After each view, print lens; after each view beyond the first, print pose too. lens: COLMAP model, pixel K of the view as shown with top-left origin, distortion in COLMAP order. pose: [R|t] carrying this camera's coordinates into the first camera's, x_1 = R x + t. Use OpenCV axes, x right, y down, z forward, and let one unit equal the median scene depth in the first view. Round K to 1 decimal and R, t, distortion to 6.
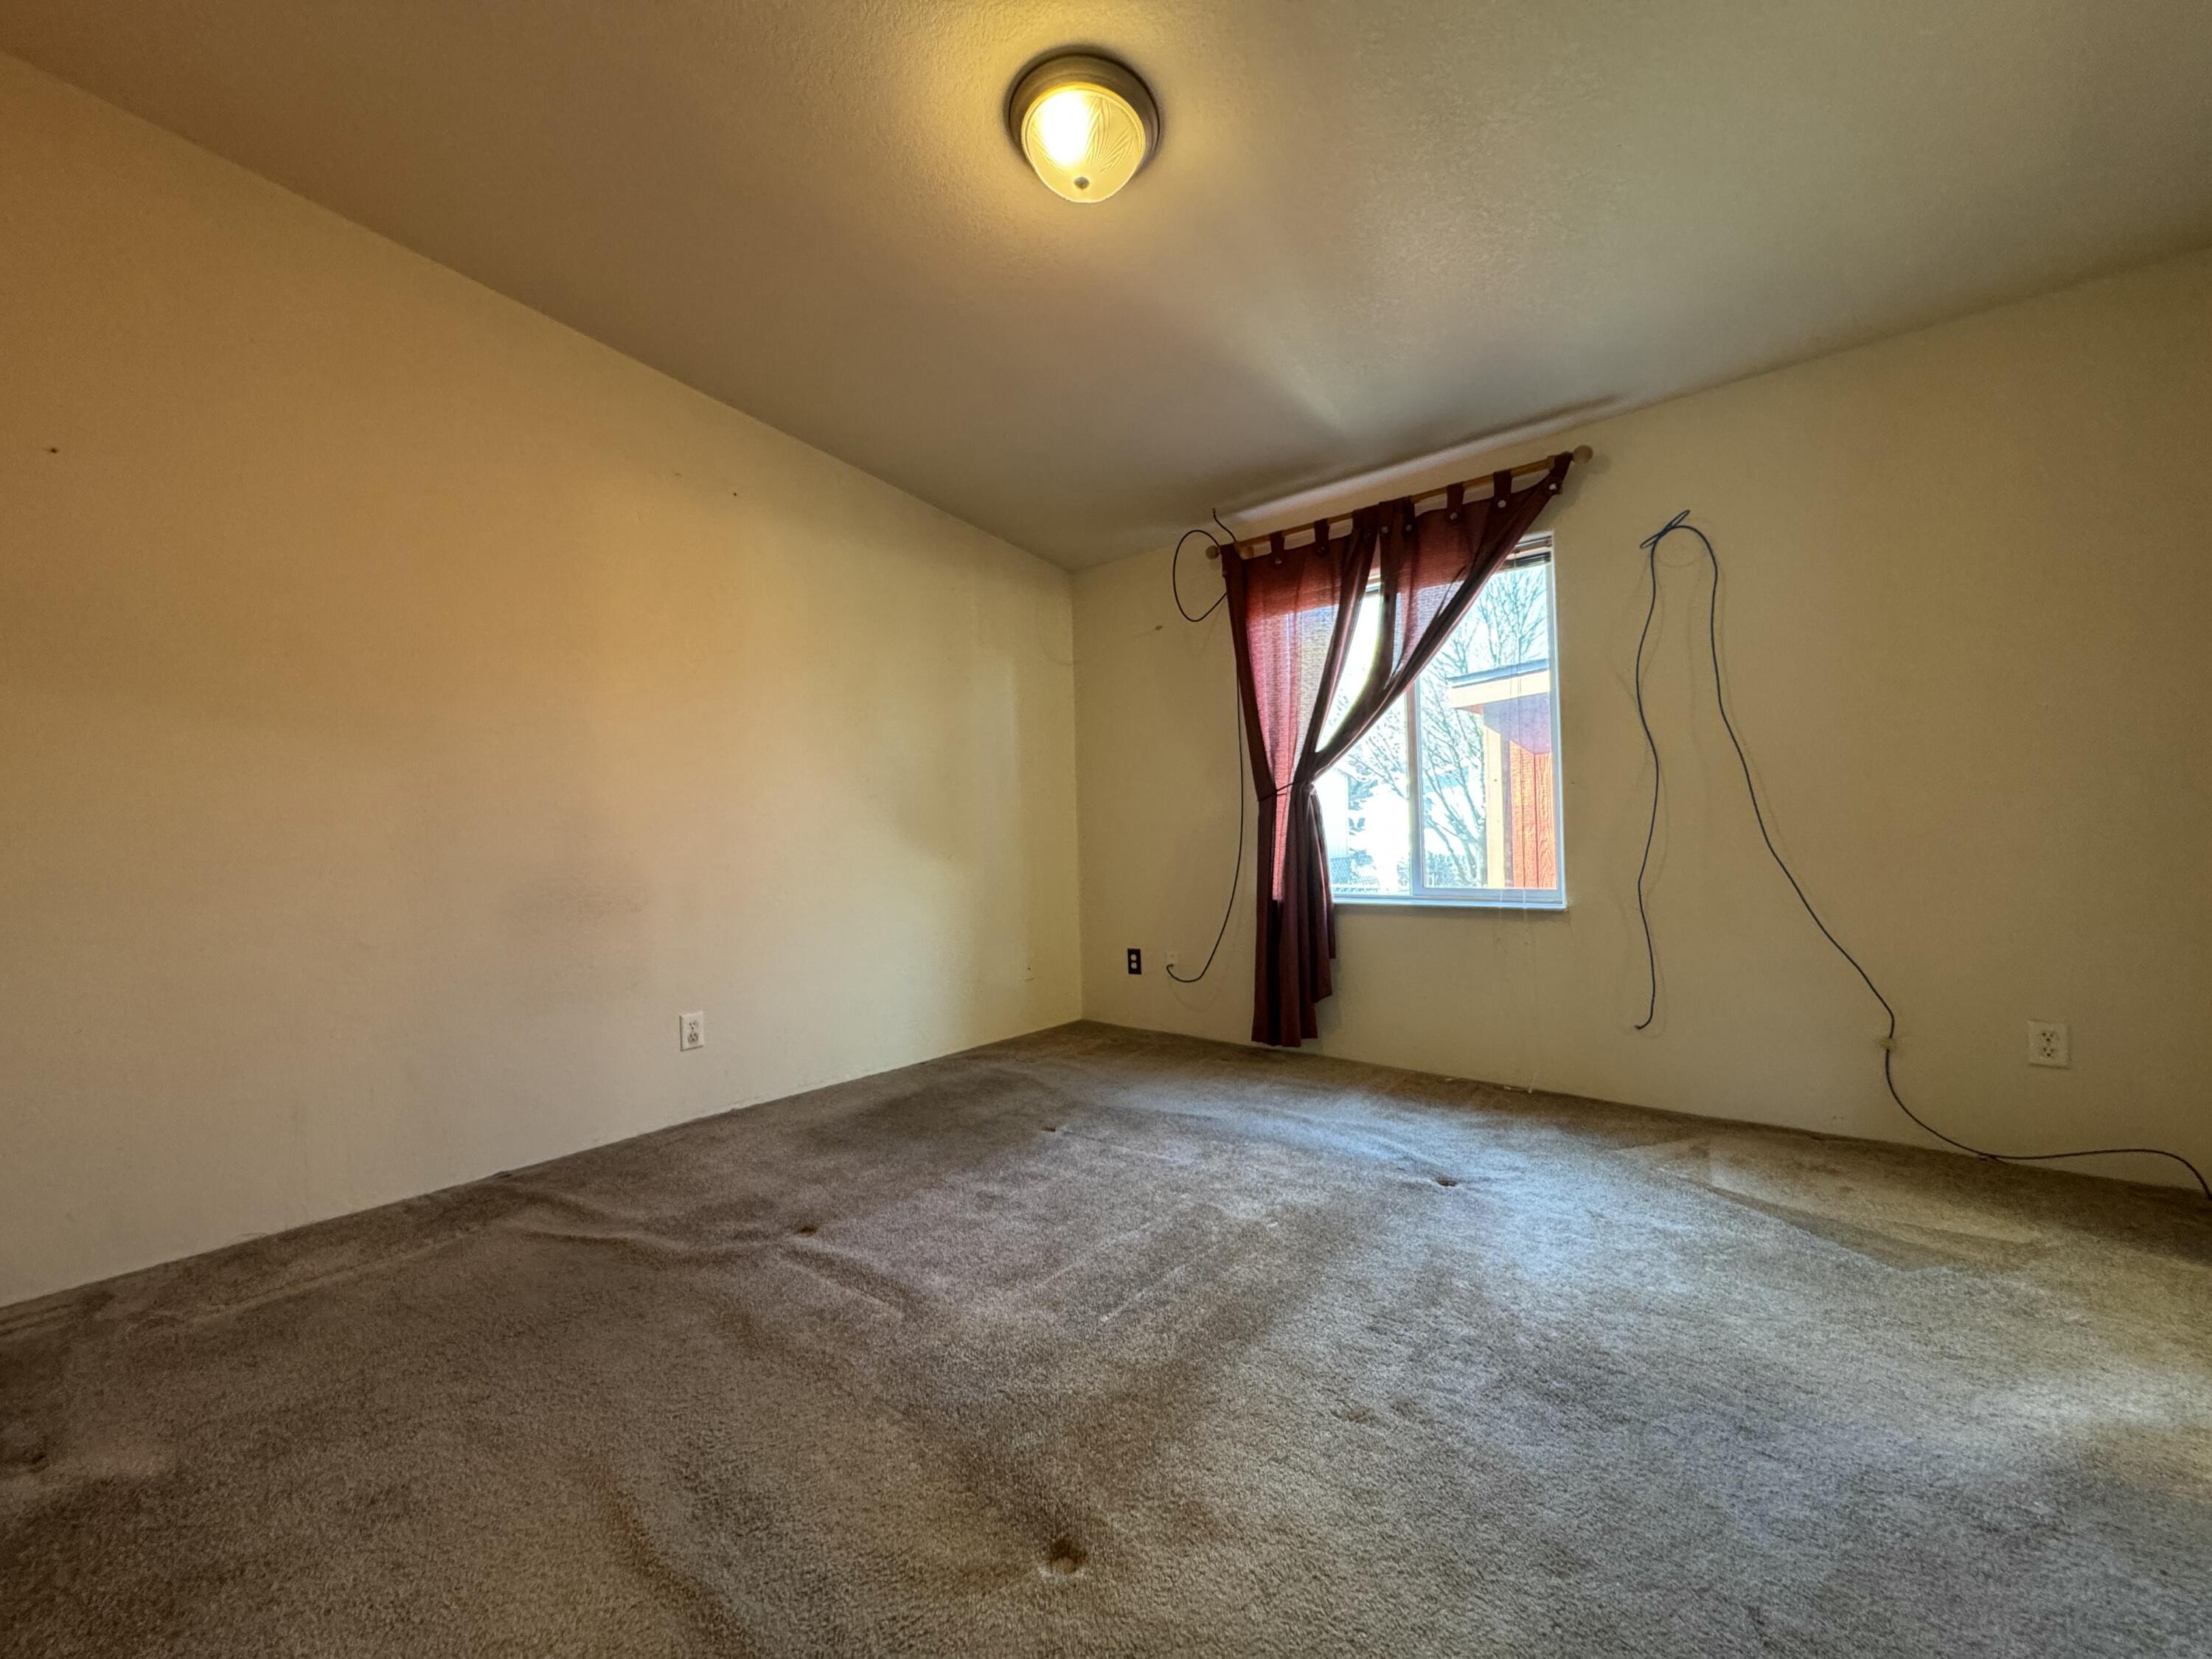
lens RADIAL K [[876.7, 0, 1103.0], [0, 876.7, 827.6], [0, 0, 1]] dist [-0.002344, 0.000540]
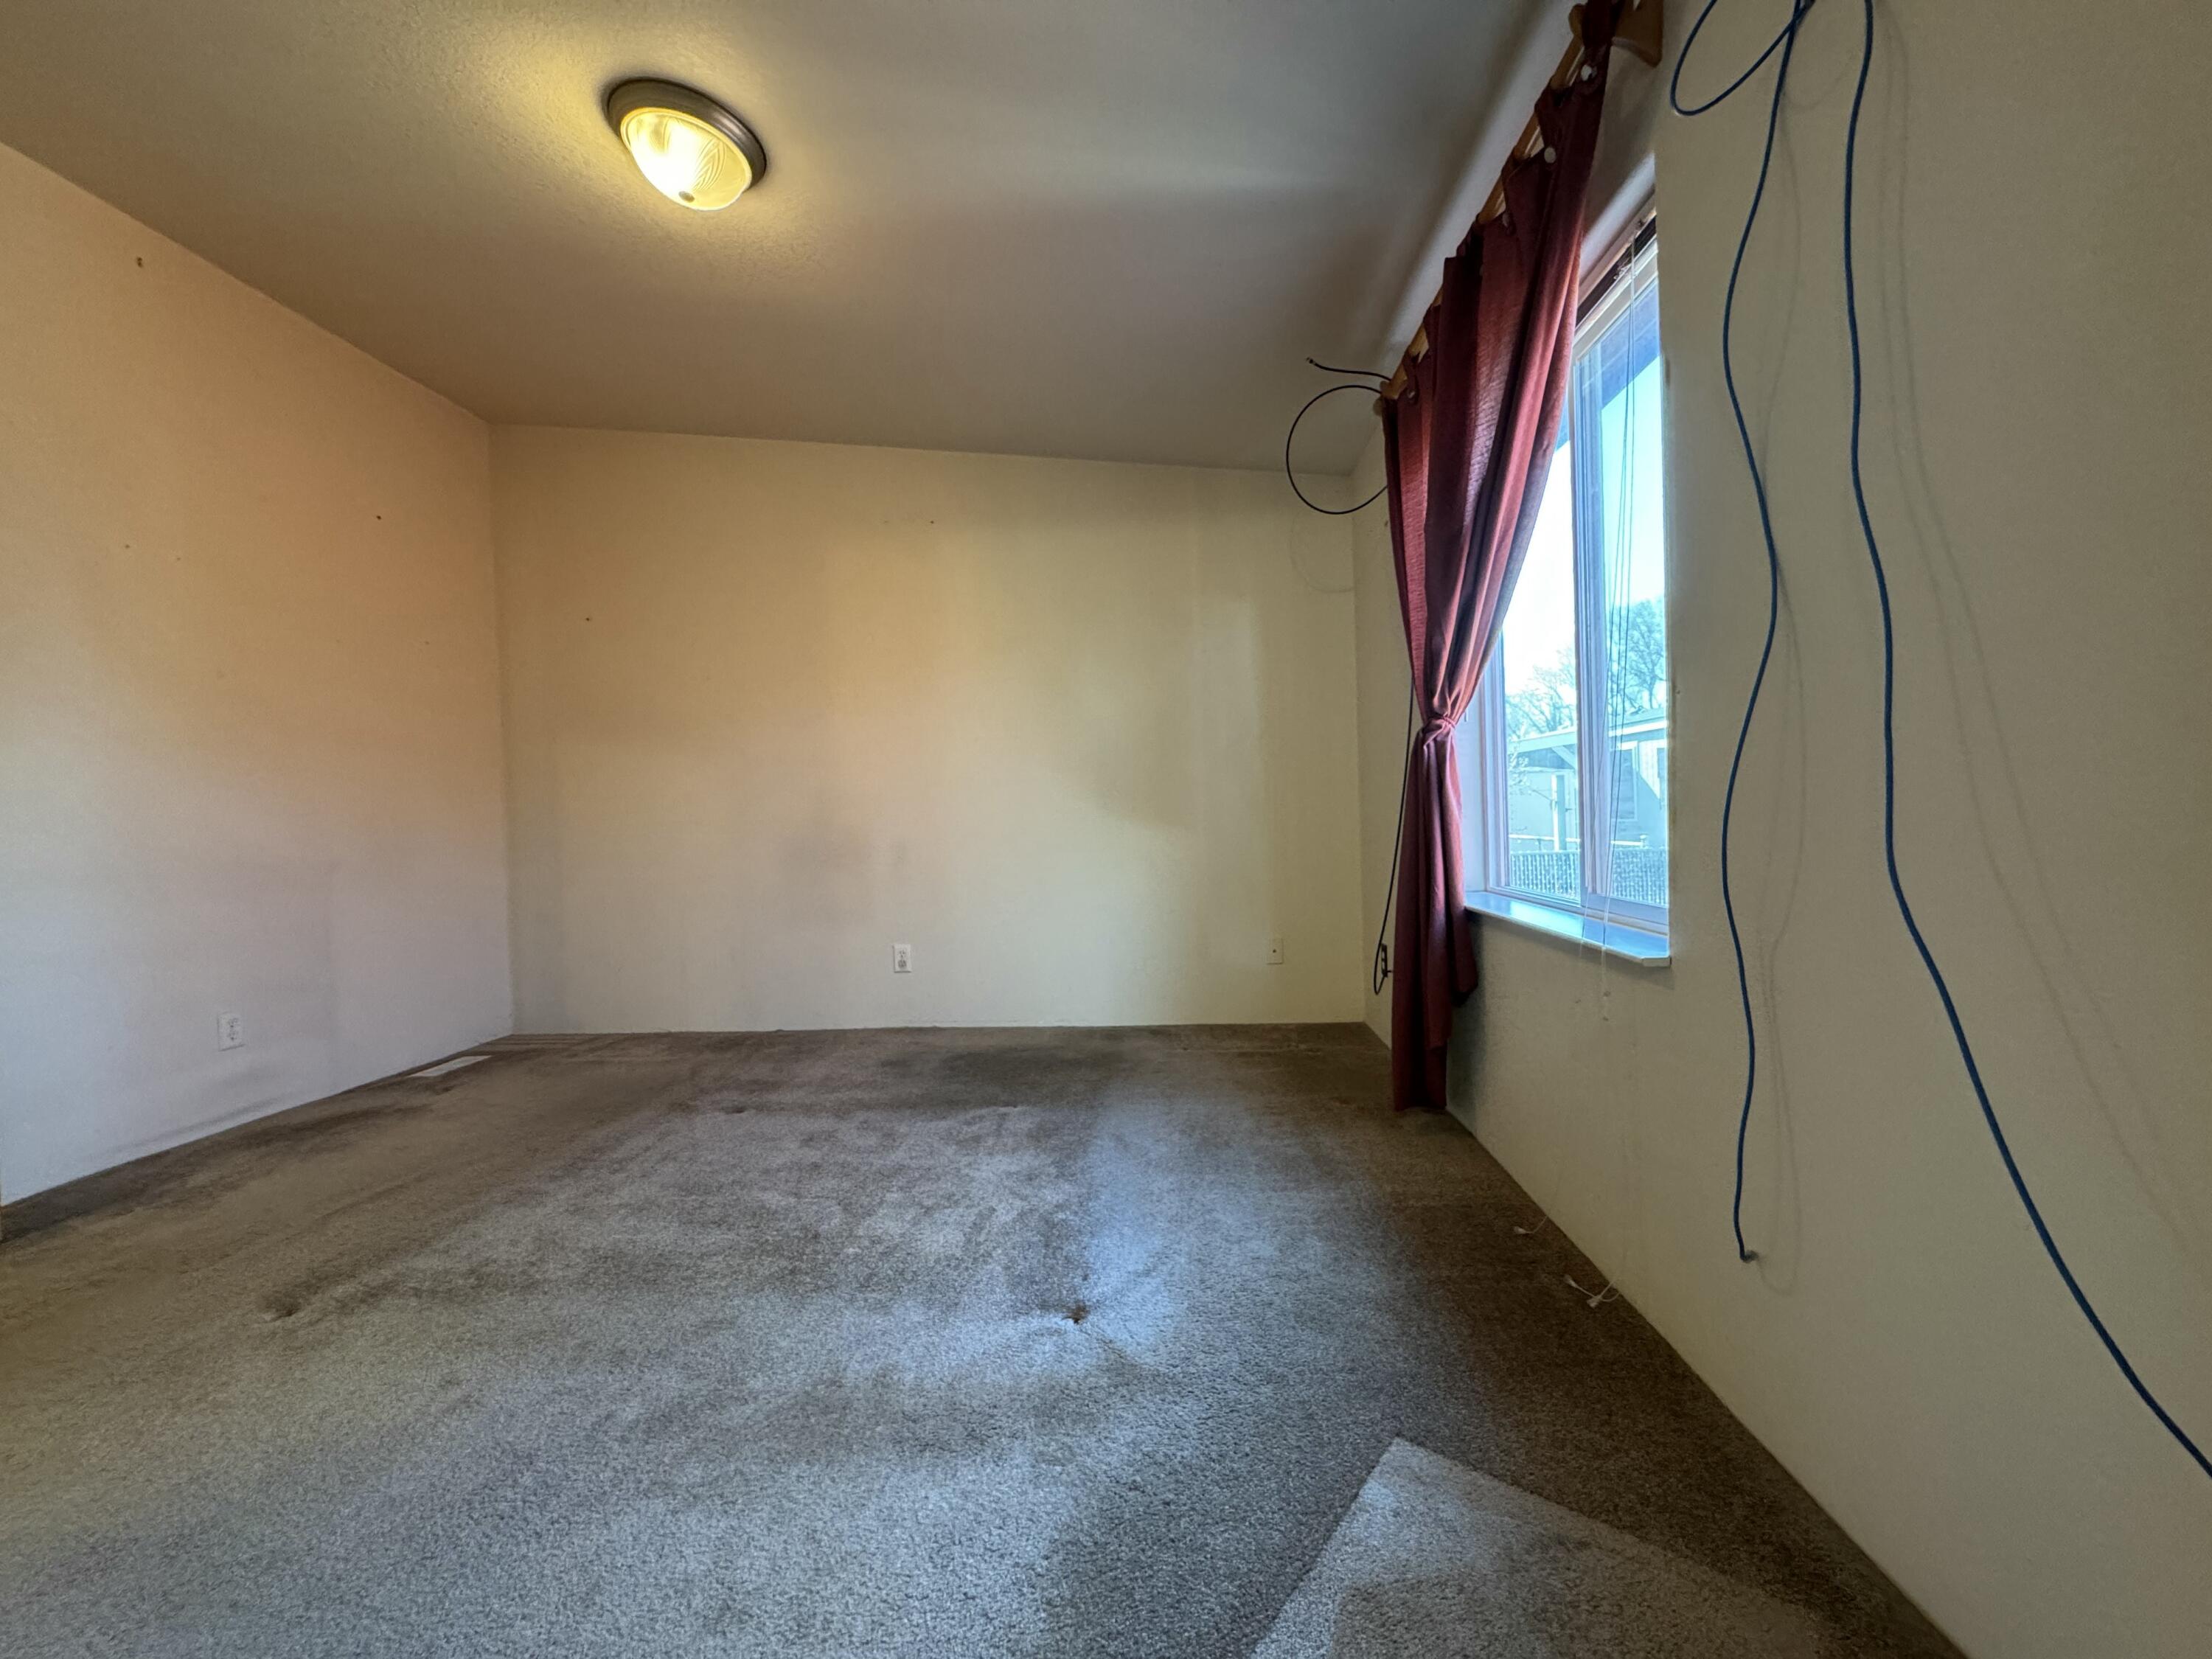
lens RADIAL K [[876.7, 0, 1103.0], [0, 876.7, 827.6], [0, 0, 1]] dist [-0.002344, 0.000540]
pose [[0.597082, 0.018806, -0.801960, 0.729453], [0.021593, 0.998986, 0.039504, -0.003950], [0.801889, -0.040904, 0.596071, 0.474408]]
